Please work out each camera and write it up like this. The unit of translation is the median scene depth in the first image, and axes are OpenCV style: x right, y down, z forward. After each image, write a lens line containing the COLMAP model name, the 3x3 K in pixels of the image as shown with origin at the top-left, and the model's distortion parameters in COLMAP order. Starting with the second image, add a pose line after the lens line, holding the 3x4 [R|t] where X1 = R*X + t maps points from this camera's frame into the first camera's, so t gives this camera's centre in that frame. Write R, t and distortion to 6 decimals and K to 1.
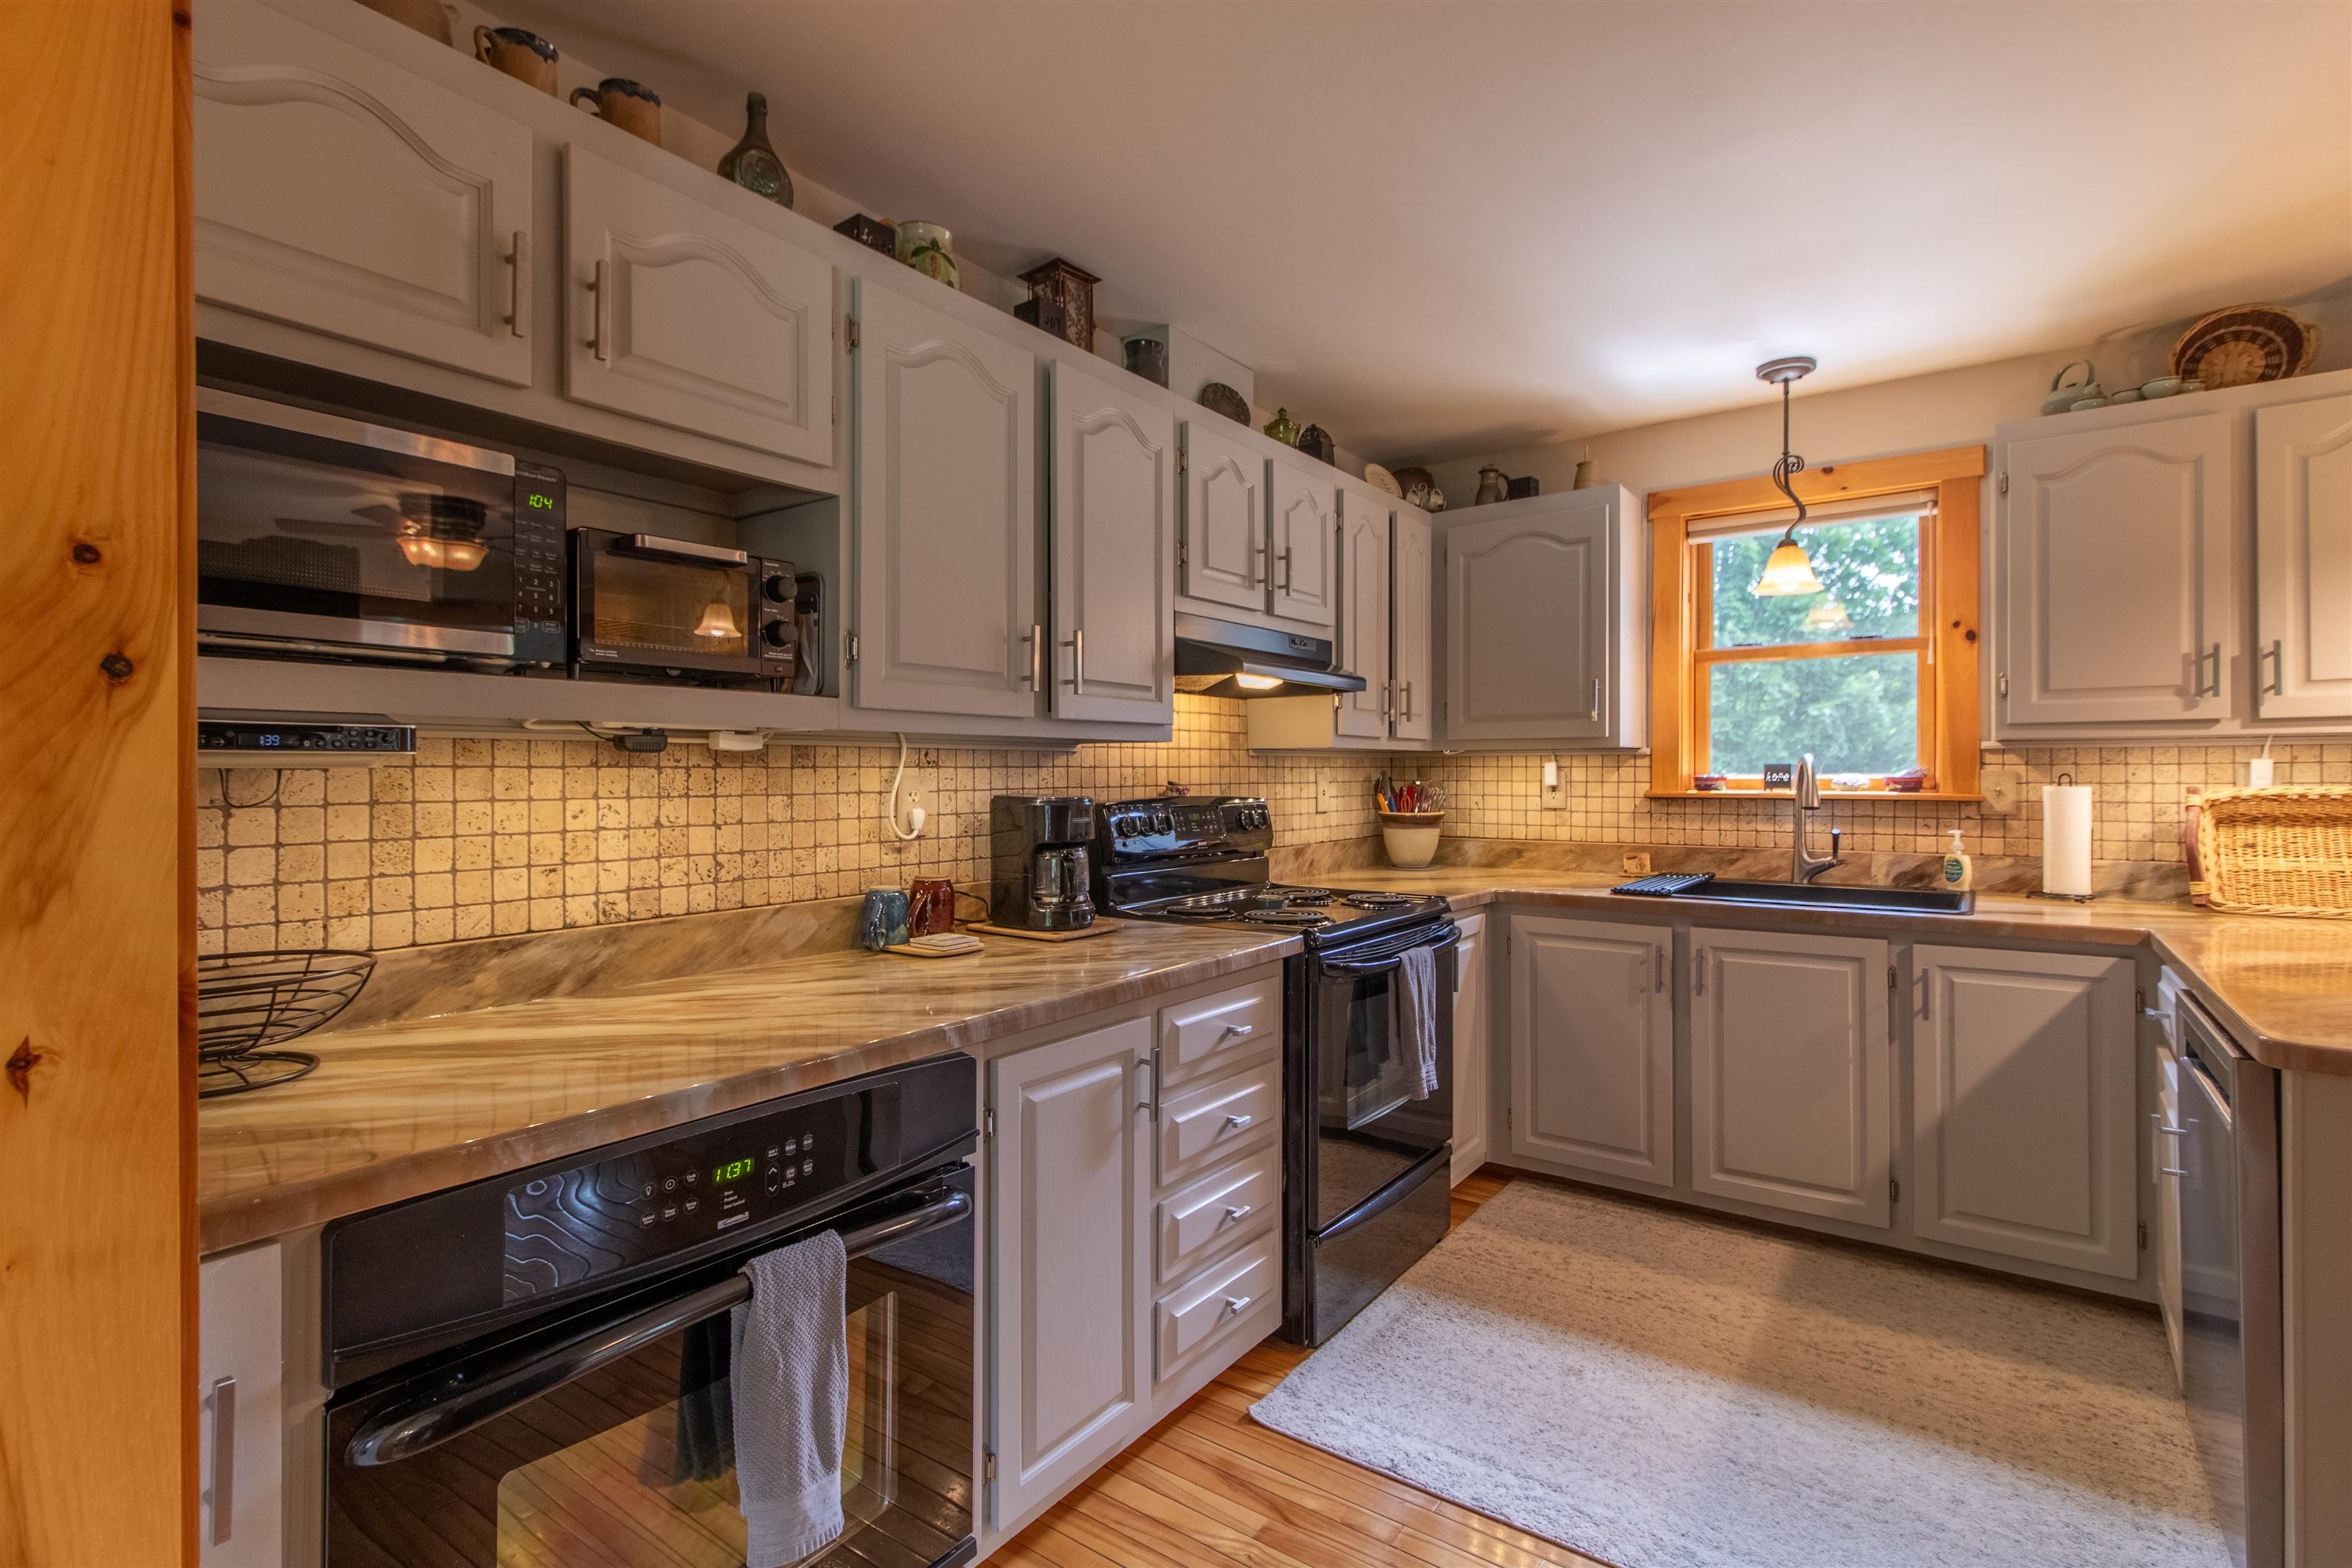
lens RADIAL K [[1101.0, 0, 1165.6], [0, 1101.0, 774.9], [0, 0, 1]] dist [-0.001011, 0.001959]
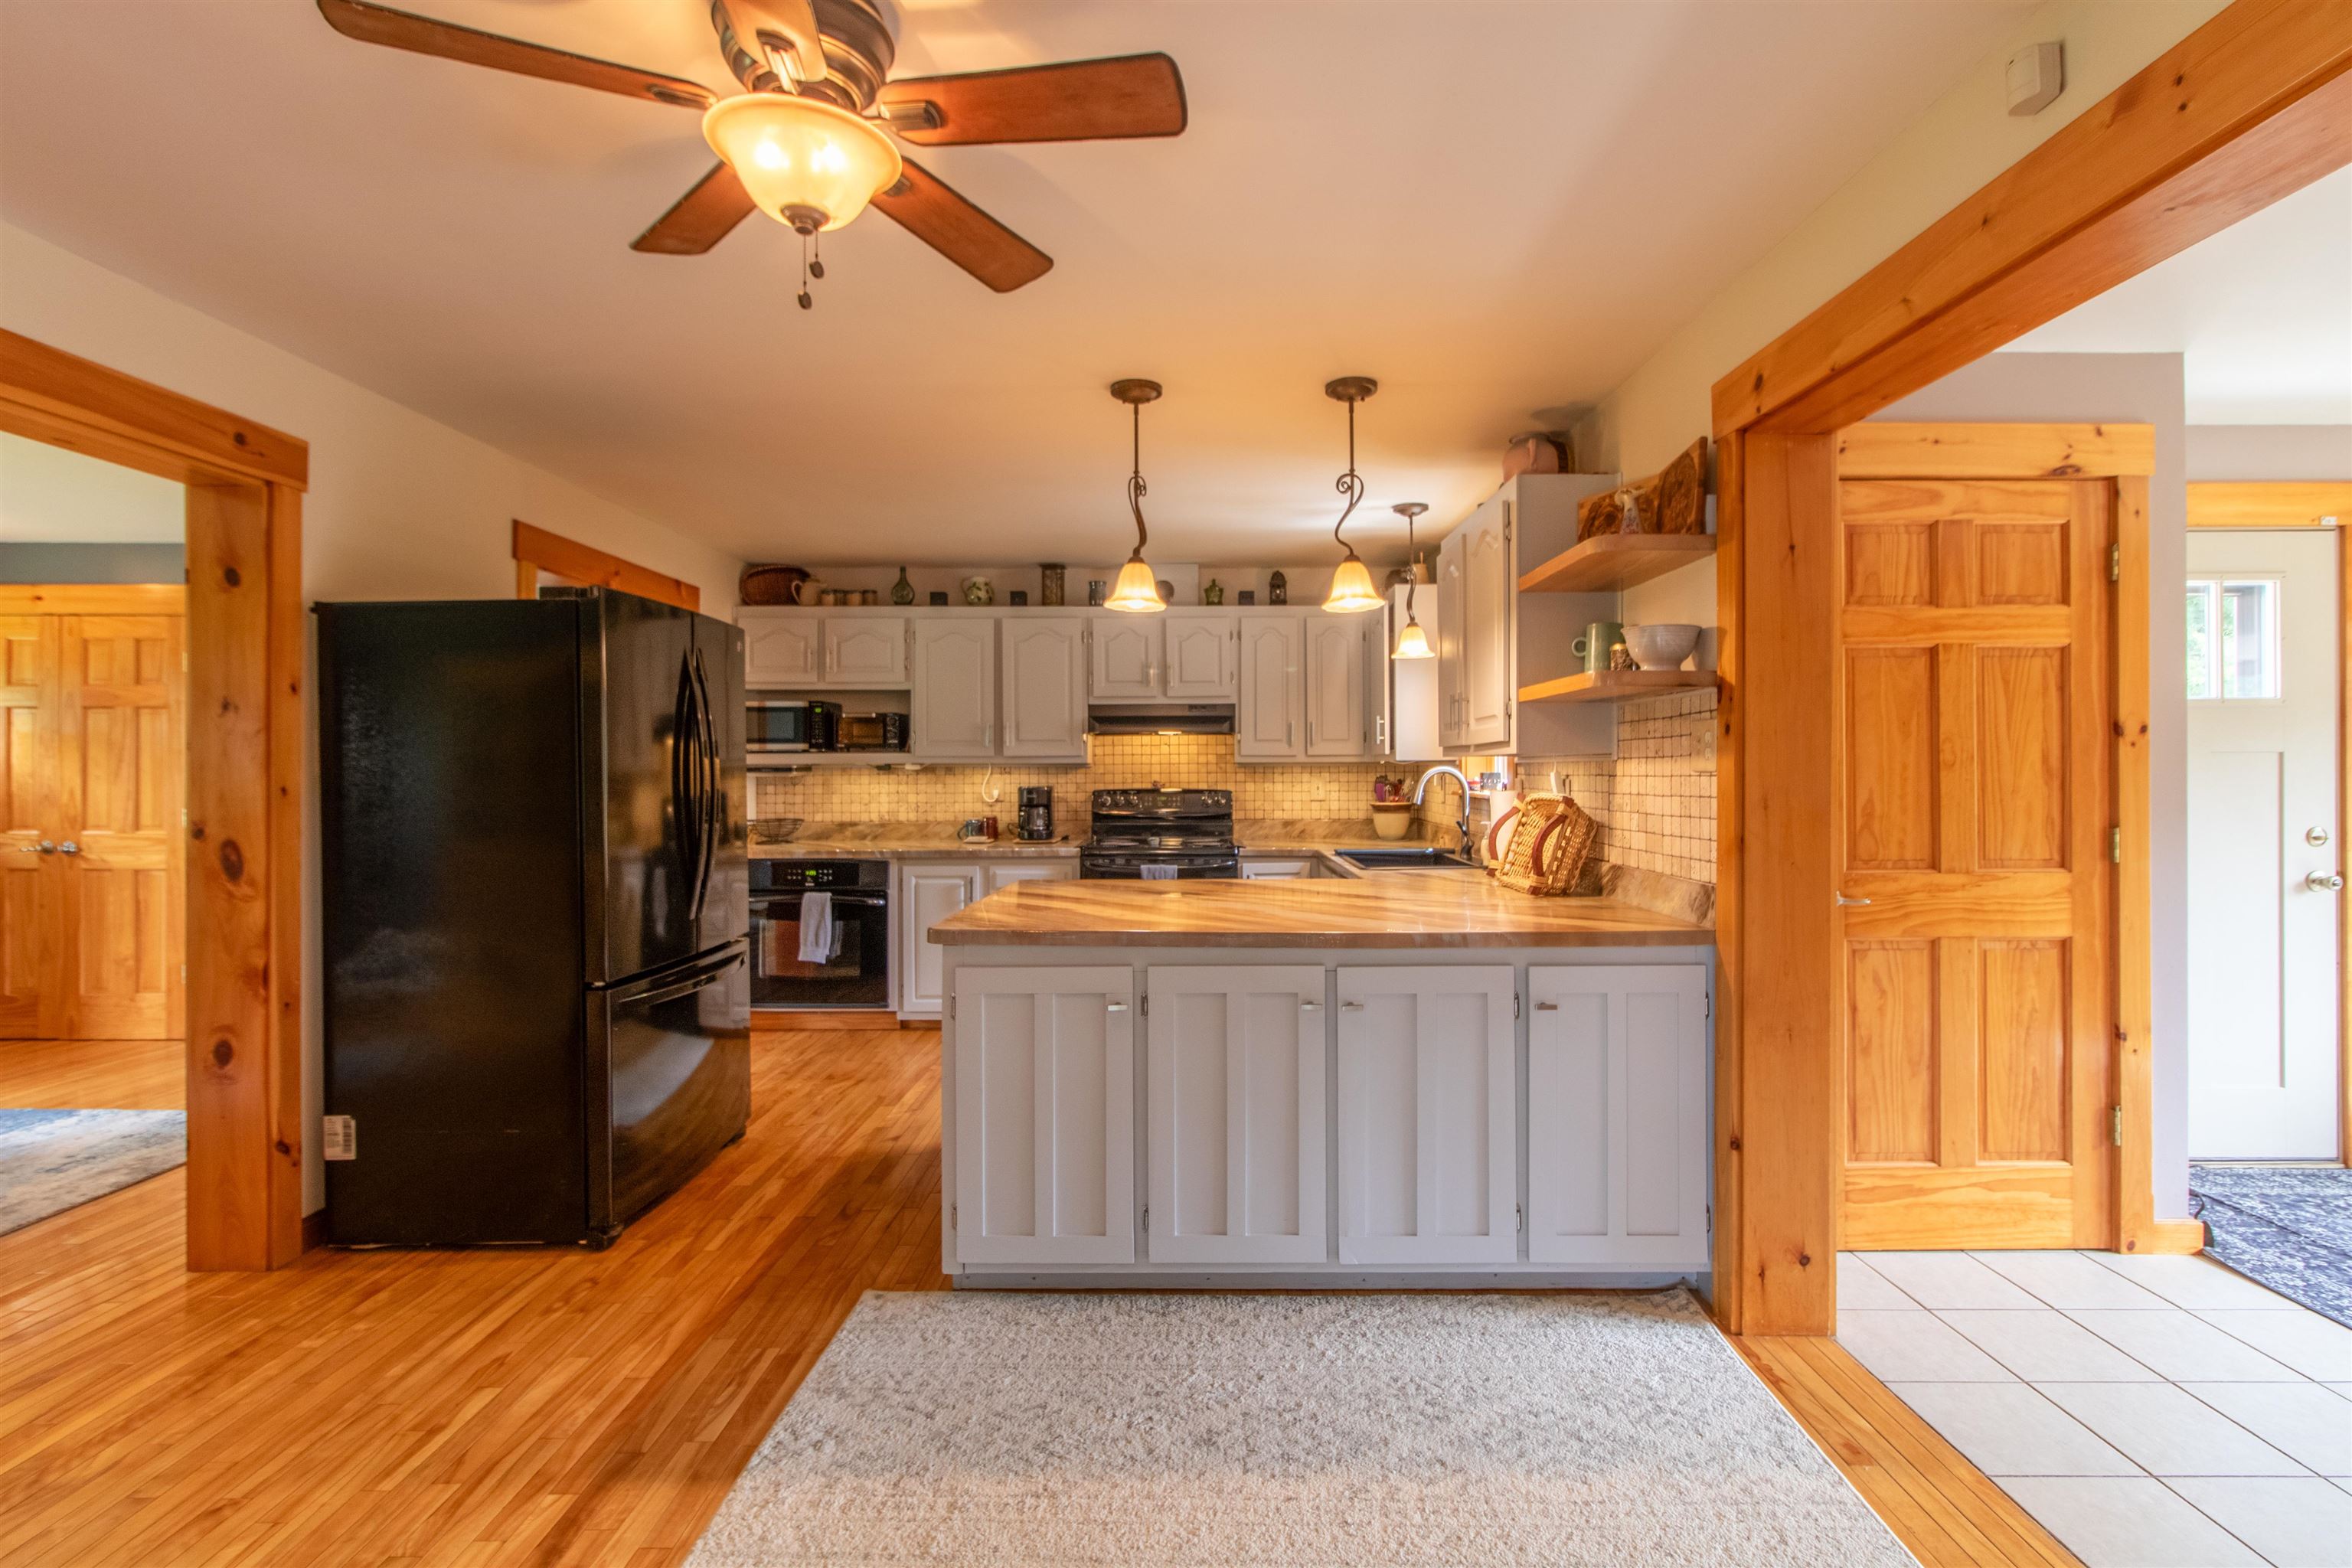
lens RADIAL K [[1101.0, 0, 1193.8], [0, 1101.0, 766.2], [0, 0, 1]] dist [-0.001011, 0.001959]
pose [[0.593473, -0.000817, -0.804854, 1.899747], [-0.000711, 0.999999, -0.001539, -0.019817], [0.804854, 0.001486, 0.593471, -0.150254]]
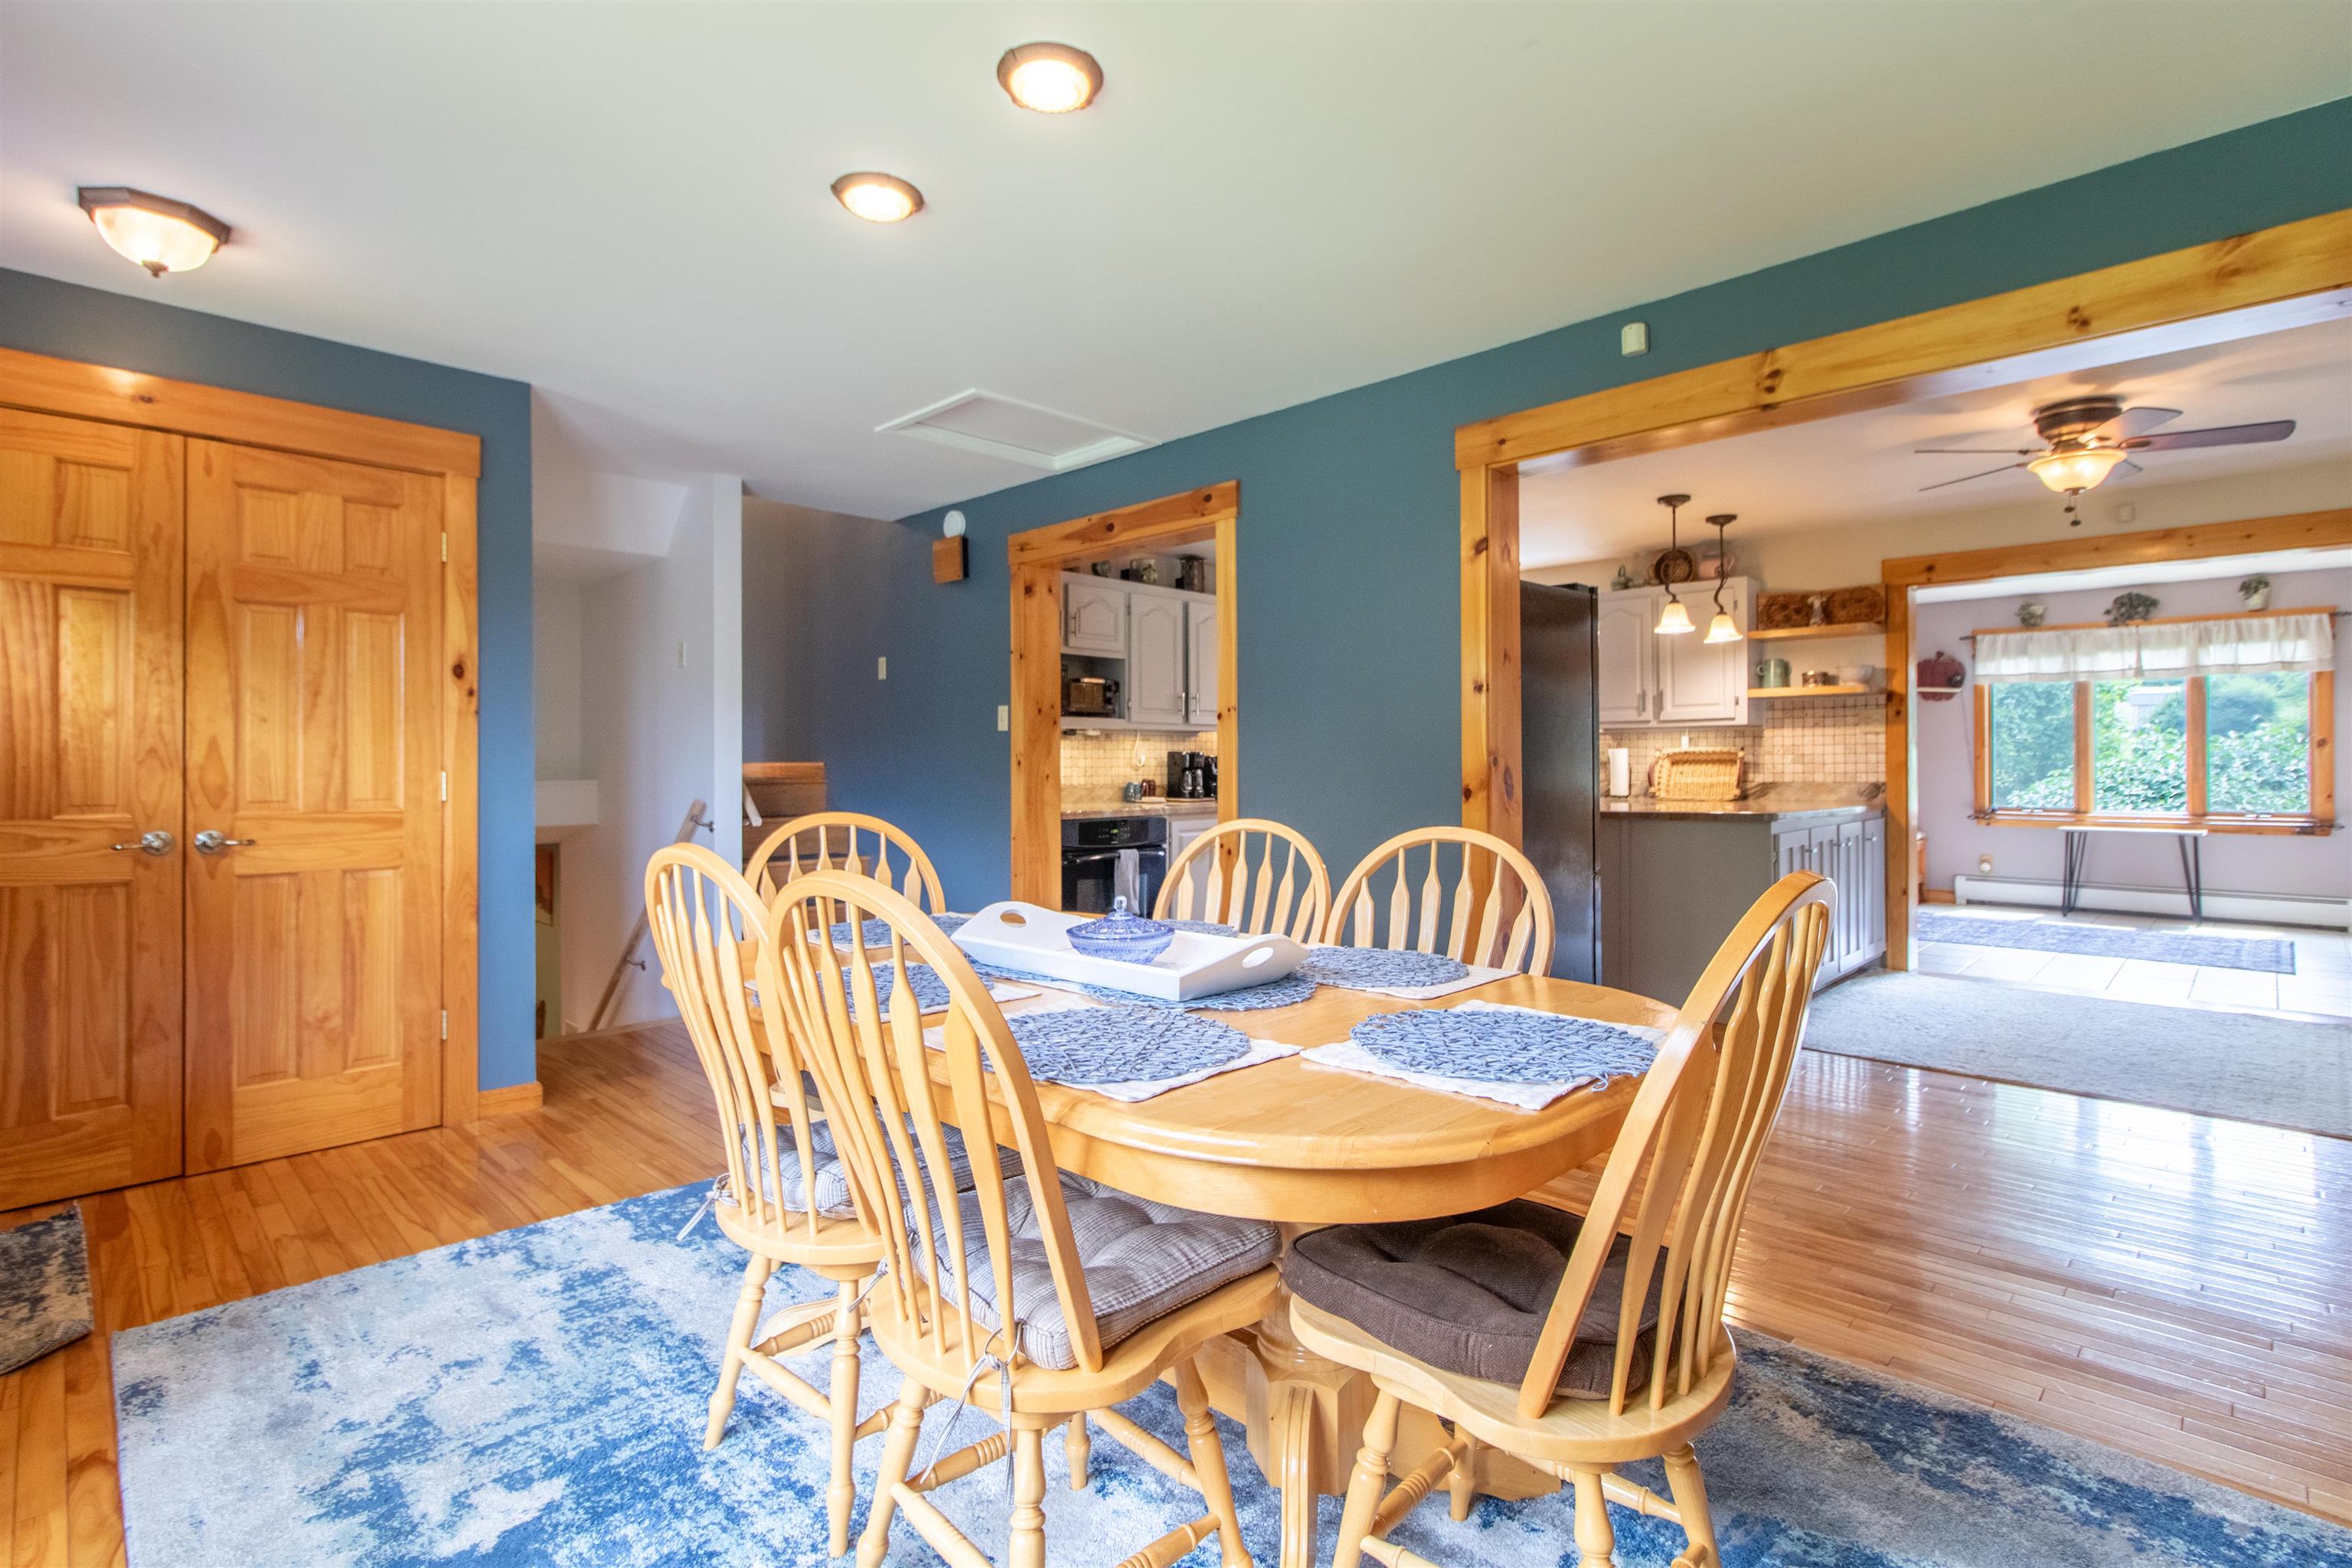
lens RADIAL K [[1118.3, 0, 1174.7], [0, 1118.3, 776.1], [0, 0, 1]] dist [0.002540, -0.003488]
pose [[0.990883, 0.000492, -0.134726, 0.222908], [0.000971, 0.999941, 0.010795, 0.046704], [0.134724, -0.010828, 0.990824, -1.671185]]
